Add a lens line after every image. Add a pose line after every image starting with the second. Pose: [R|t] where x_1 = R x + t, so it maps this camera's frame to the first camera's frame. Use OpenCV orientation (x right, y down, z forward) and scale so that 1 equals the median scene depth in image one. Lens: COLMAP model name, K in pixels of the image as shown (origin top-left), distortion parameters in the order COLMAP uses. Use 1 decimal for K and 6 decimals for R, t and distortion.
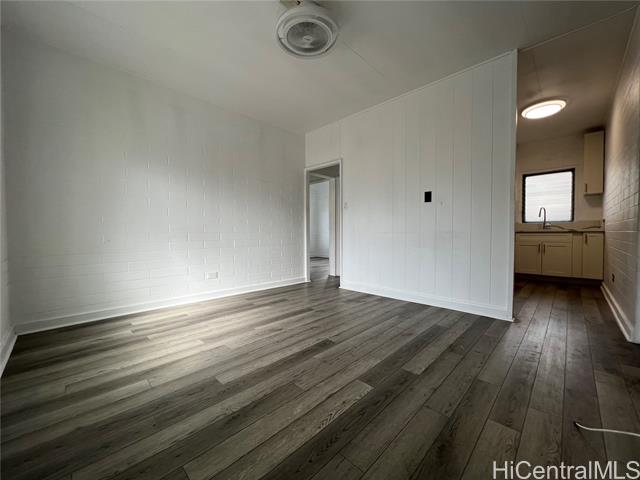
lens RADIAL K [[258.9, 0, 316.6], [0, 258.9, 238.5], [0, 0, 1]] dist [-0.002209, -0.000172]
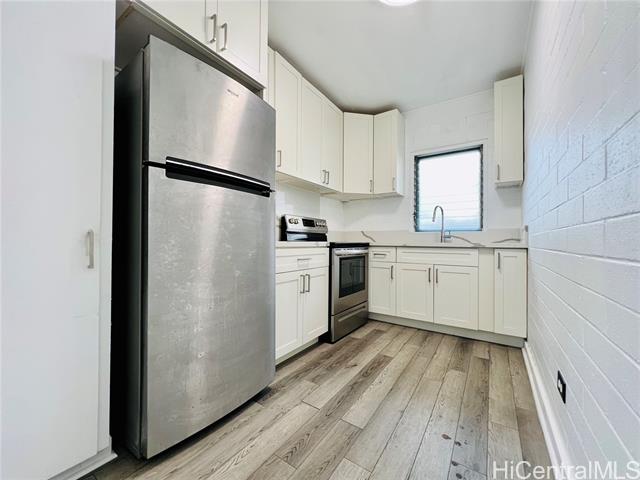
lens RADIAL K [[258.9, 0, 319.1], [0, 258.9, 239.8], [0, 0, 1]] dist [-0.002209, -0.000172]
pose [[0.984791, 0.005967, 0.173639, 0.530969], [-0.001462, 0.999659, -0.026058, -0.026594], [-0.173736, 0.025408, 0.984464, 0.486505]]
